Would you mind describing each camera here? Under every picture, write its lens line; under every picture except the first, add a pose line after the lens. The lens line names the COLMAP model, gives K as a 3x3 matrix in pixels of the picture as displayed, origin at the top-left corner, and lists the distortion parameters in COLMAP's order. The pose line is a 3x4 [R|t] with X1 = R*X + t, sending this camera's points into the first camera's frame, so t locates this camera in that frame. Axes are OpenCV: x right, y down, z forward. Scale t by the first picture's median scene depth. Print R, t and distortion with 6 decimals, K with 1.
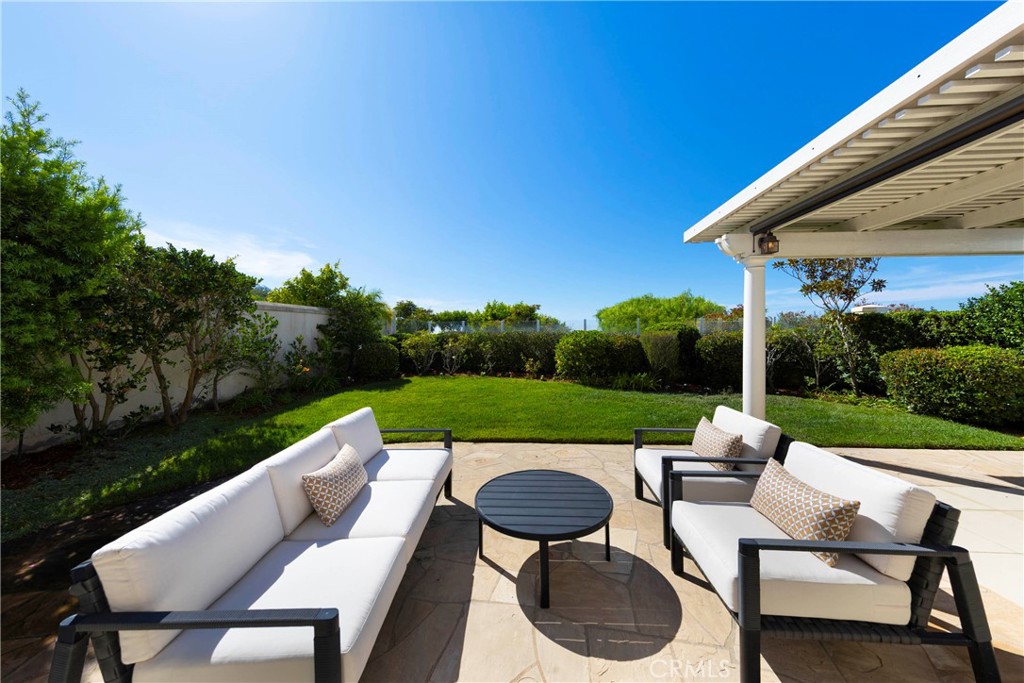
lens RADIAL K [[347.4, 0, 510.7], [0, 347.4, 337.6], [0, 0, 1]] dist [0.006404, -0.000076]
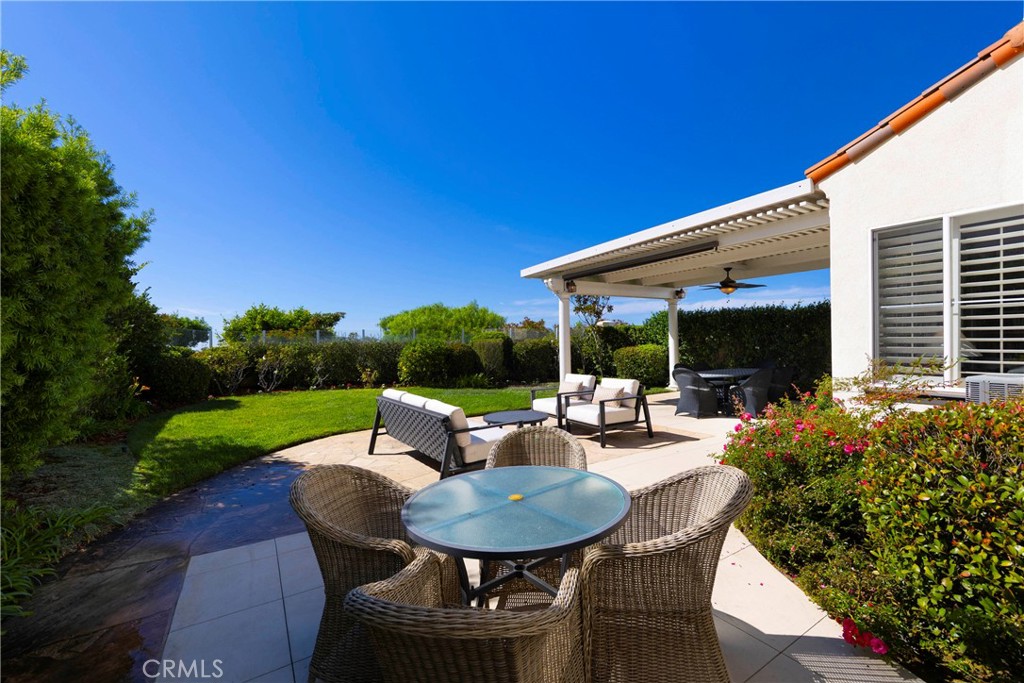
lens RADIAL K [[423.7, 0, 512.7], [0, 423.7, 342.3], [0, 0, 1]] dist [-0.000719, -0.000018]
pose [[0.821453, -0.014387, 0.570095, -0.428068], [0.026156, 0.999580, -0.012463, 0.016366], [-0.569676, 0.025149, 0.821485, -0.338107]]
